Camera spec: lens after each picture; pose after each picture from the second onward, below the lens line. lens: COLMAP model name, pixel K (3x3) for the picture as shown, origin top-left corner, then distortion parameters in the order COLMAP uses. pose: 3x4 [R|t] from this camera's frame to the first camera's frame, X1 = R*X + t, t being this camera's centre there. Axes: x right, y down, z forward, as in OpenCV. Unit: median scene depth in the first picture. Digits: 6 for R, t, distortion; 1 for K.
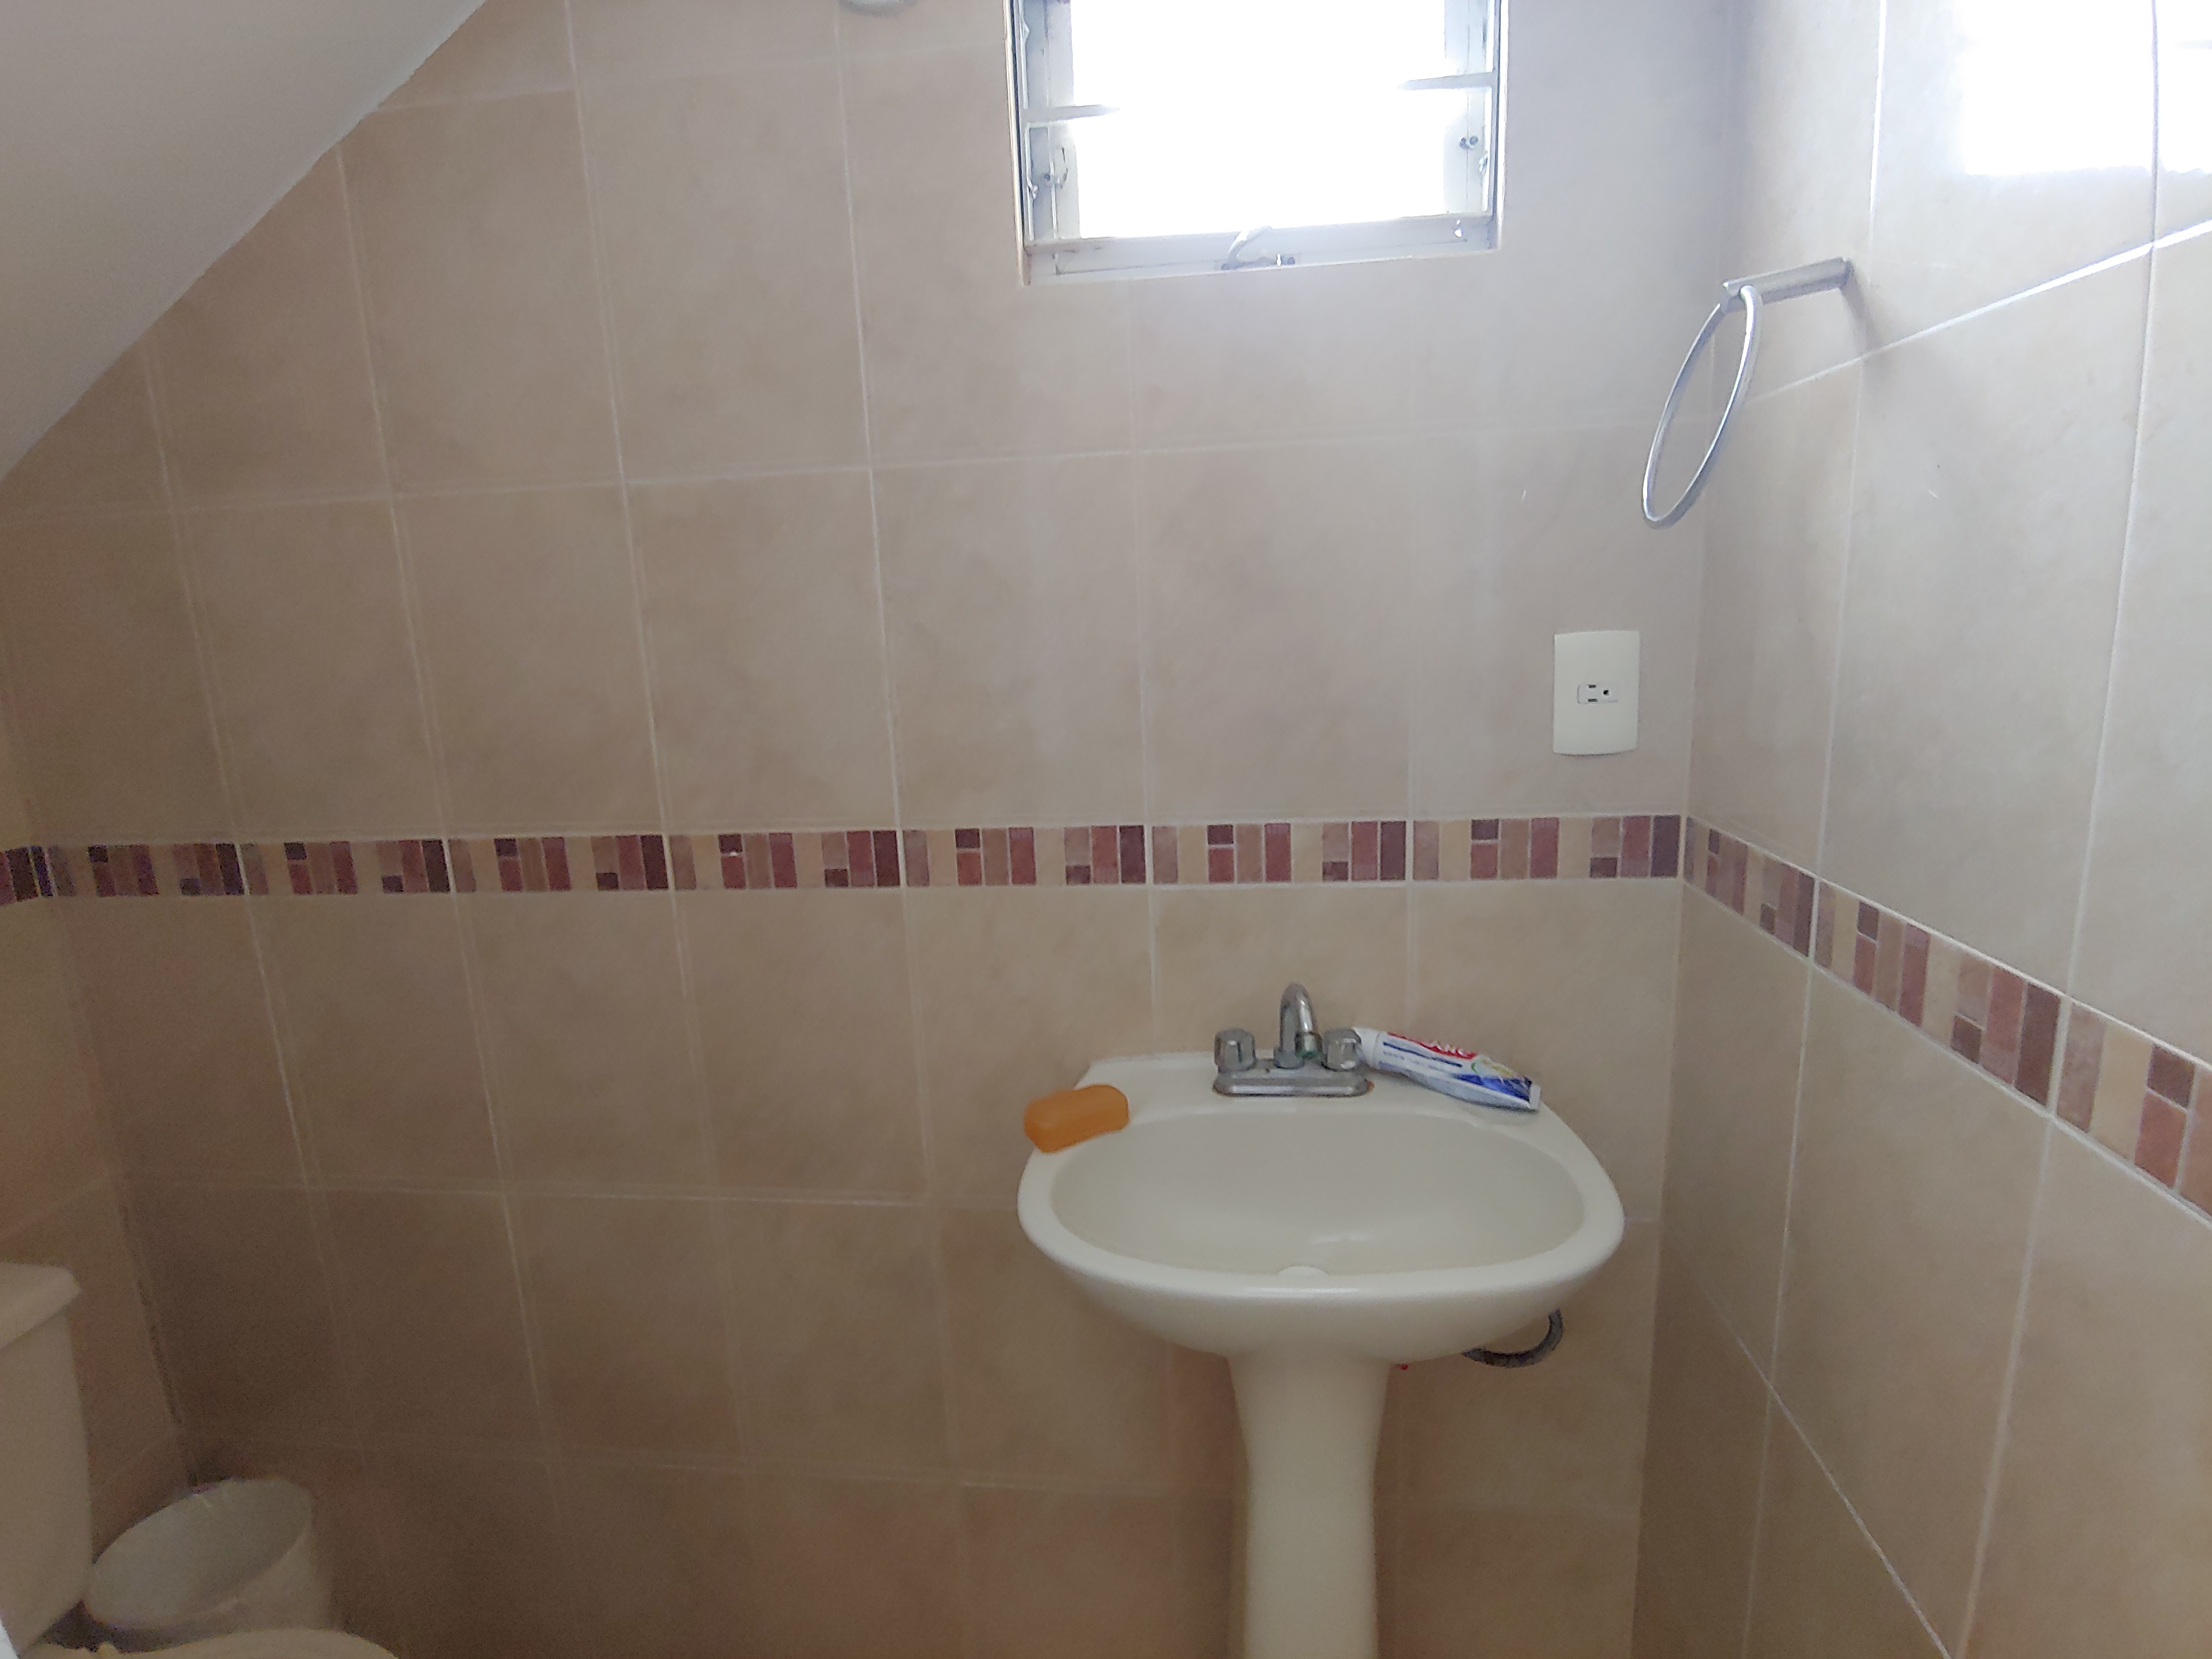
lens RADIAL K [[1107.9, 0, 1100.1], [0, 1107.9, 828.9], [0, 0, 1]] dist [-0.018049, -0.000933]
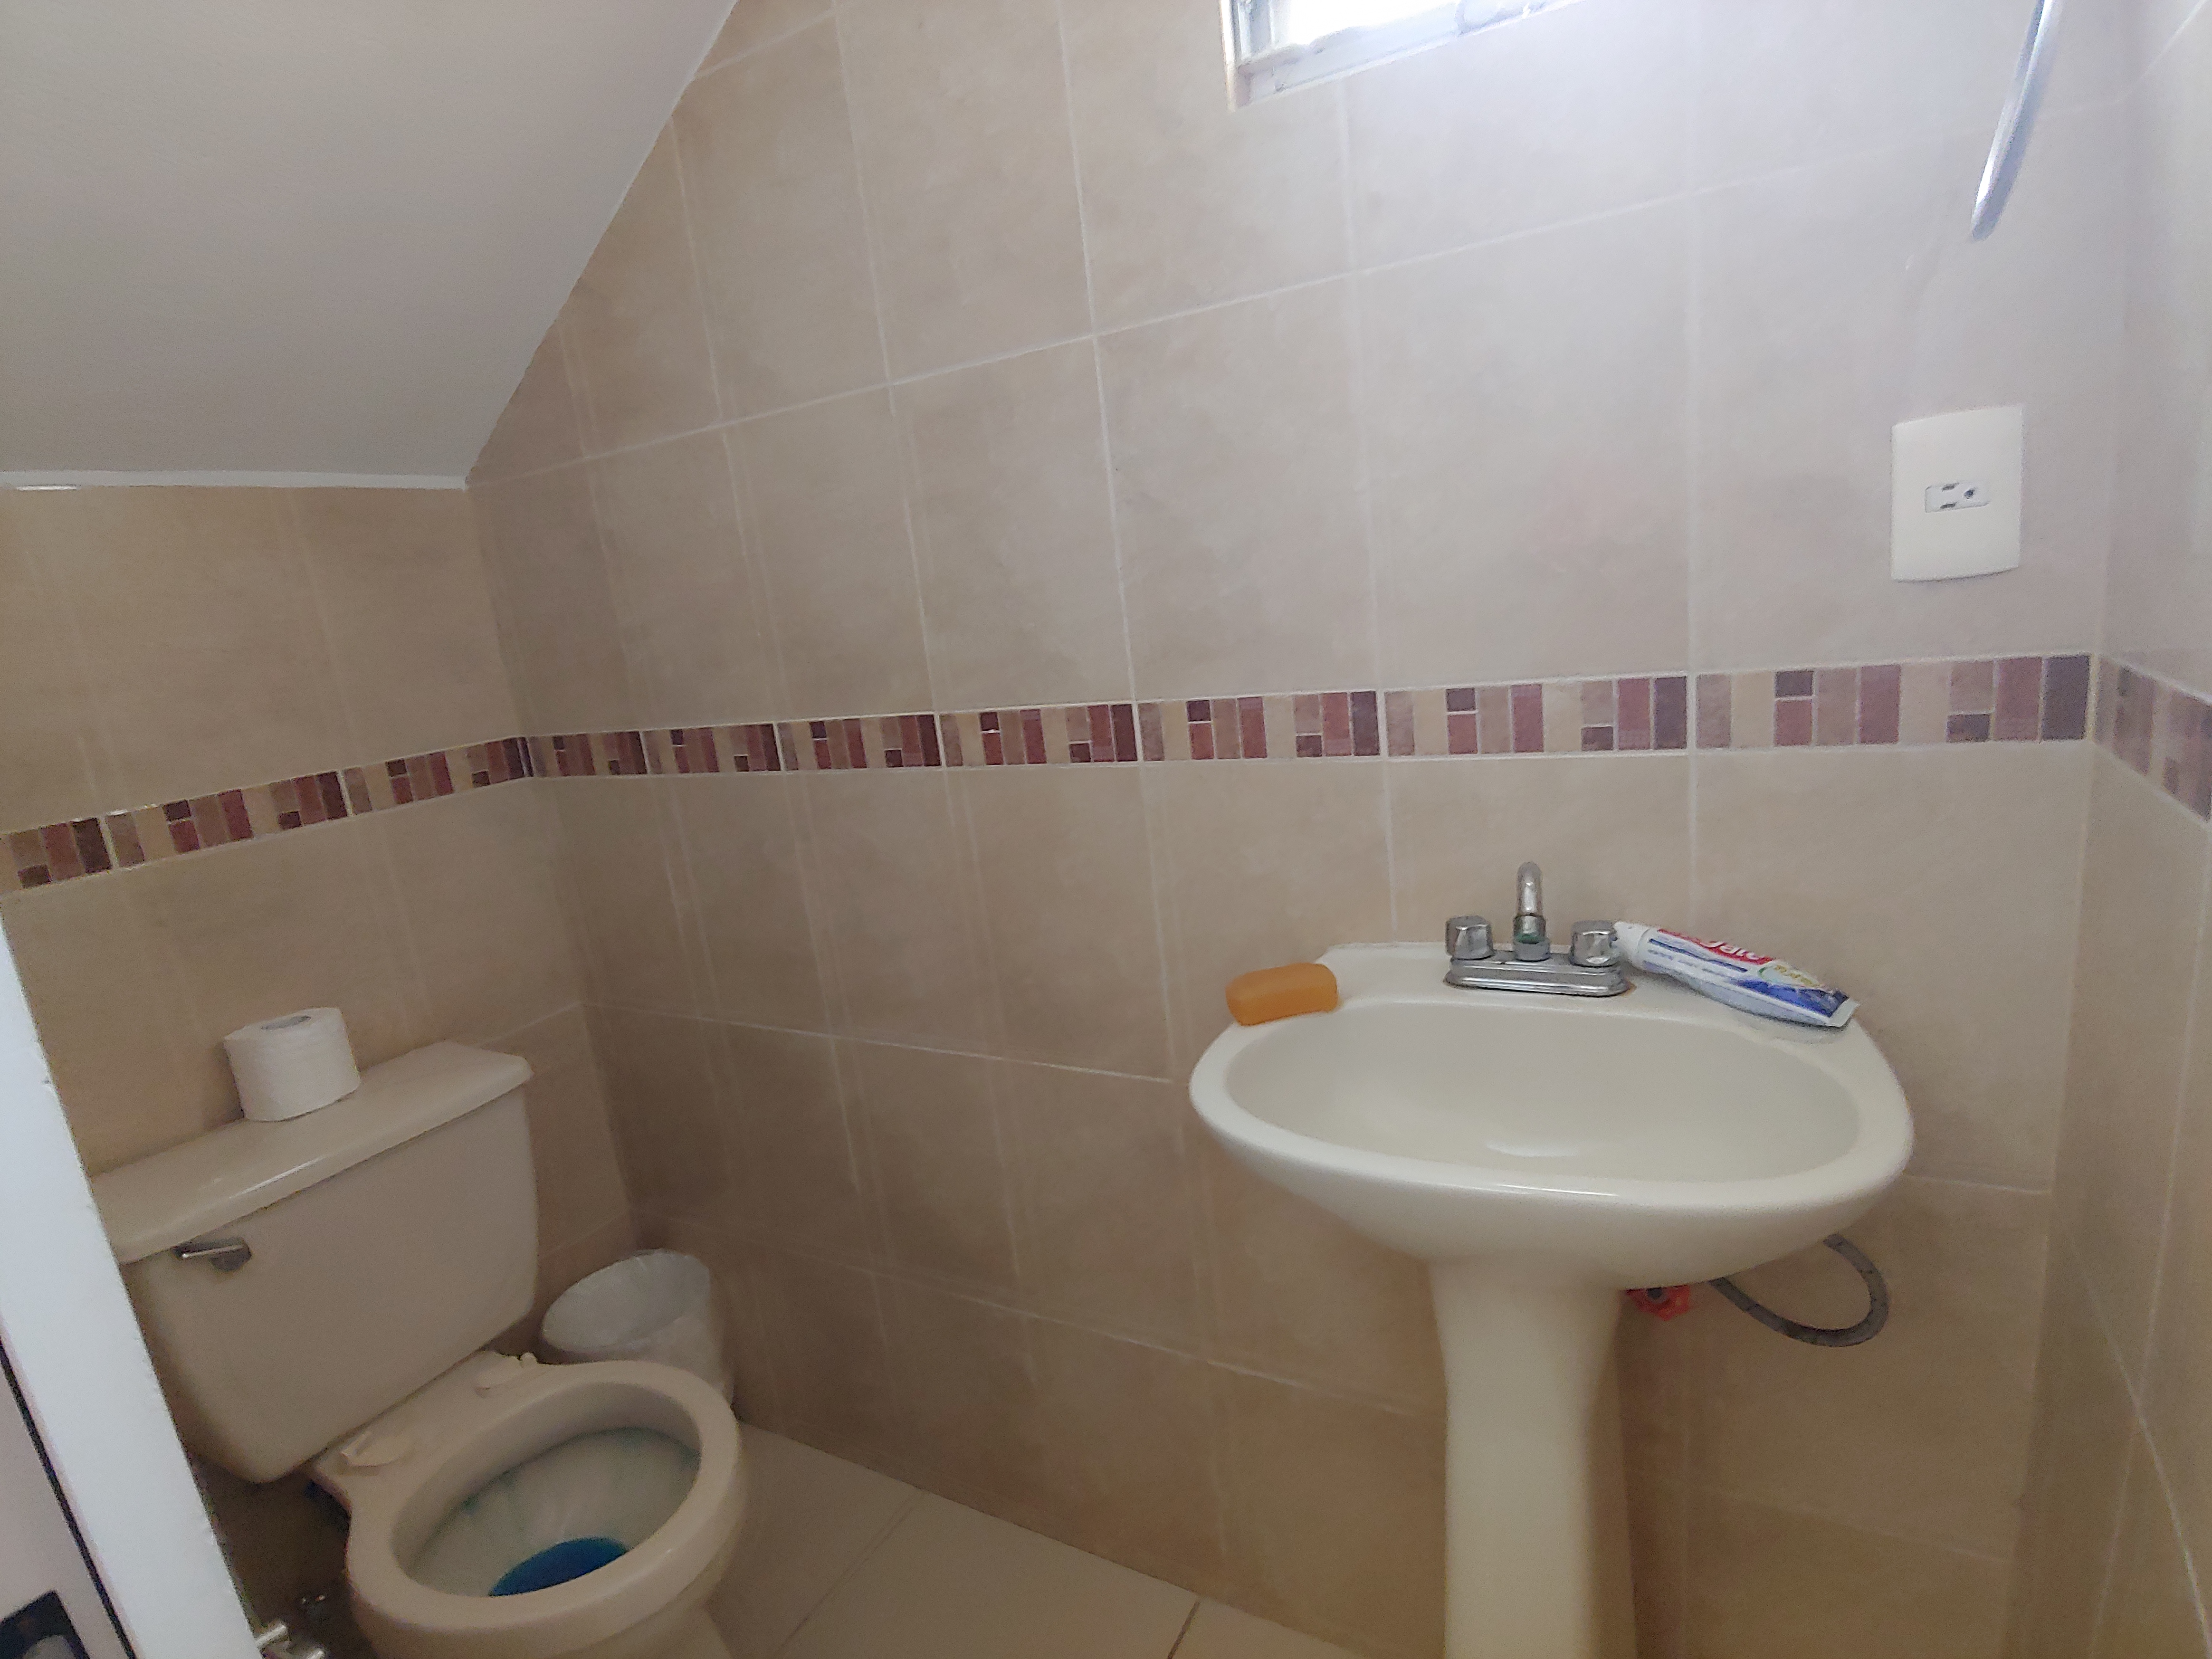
lens RADIAL K [[1107.9, 0, 1100.1], [0, 1107.9, 828.9], [0, 0, 1]] dist [-0.018049, -0.000933]
pose [[0.925131, 0.023287, -0.378933, 0.182854], [-0.004035, 0.998664, 0.051521, 0.066205], [0.379627, -0.046135, 0.923989, 0.061454]]
